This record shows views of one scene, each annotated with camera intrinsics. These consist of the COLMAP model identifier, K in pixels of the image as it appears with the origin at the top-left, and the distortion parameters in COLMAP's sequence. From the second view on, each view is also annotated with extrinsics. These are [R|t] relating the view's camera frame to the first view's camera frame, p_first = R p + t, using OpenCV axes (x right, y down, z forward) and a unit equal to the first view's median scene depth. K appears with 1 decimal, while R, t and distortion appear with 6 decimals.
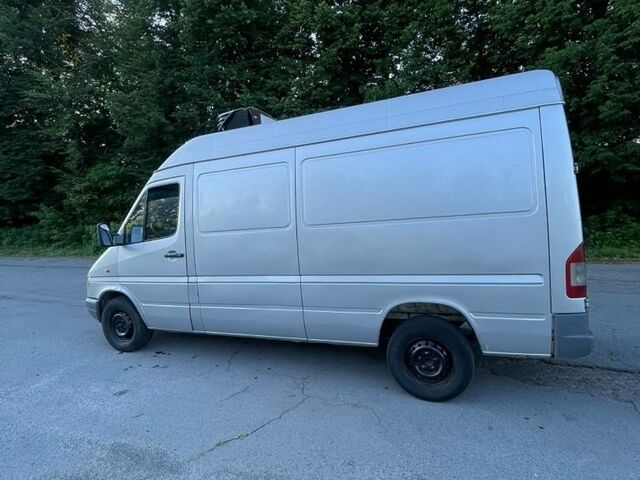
lens RADIAL K [[335.5, 0, 320.0], [0, 335.5, 240.0], [0, 0, 1]] dist [-0.023502, 0.000168]
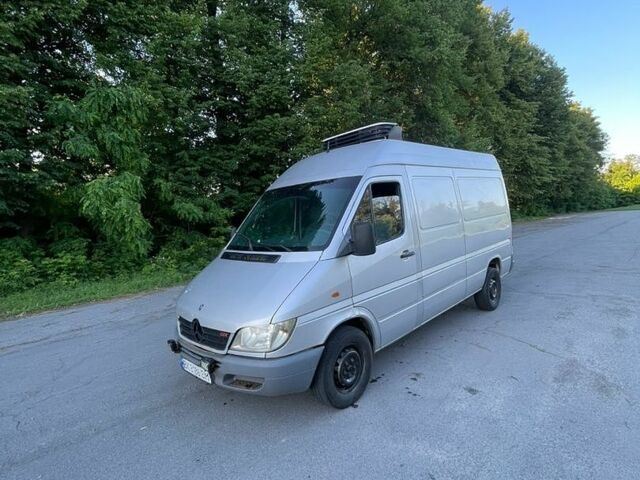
lens RADIAL K [[342.6, 0, 322.8], [0, 342.6, 242.2], [0, 0, 1]] dist [-0.019436, 0.011955]
pose [[0.408590, -0.041933, 0.911754, -1.467857], [0.132817, 0.991043, -0.013941, -0.008475], [-0.903003, 0.126792, 0.410500, 0.820644]]
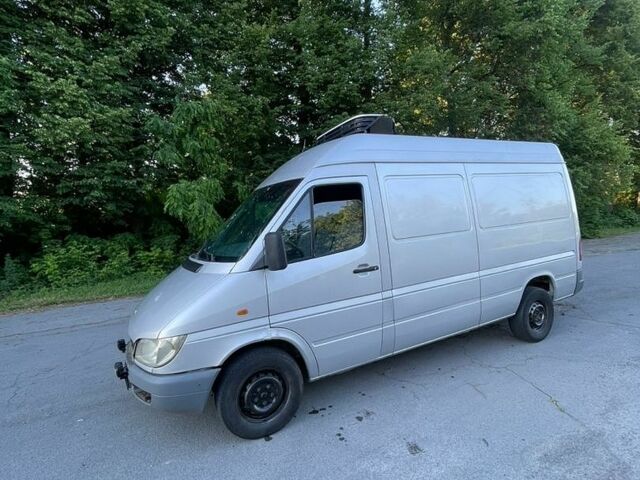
lens RADIAL K [[342.6, 0, 322.8], [0, 342.6, 242.2], [0, 0, 1]] dist [-0.019436, 0.011955]
pose [[0.663805, -0.028598, 0.747359, -1.151318], [0.093977, 0.994538, -0.045414, 0.007982], [-0.741978, 0.100380, 0.662867, 0.519972]]
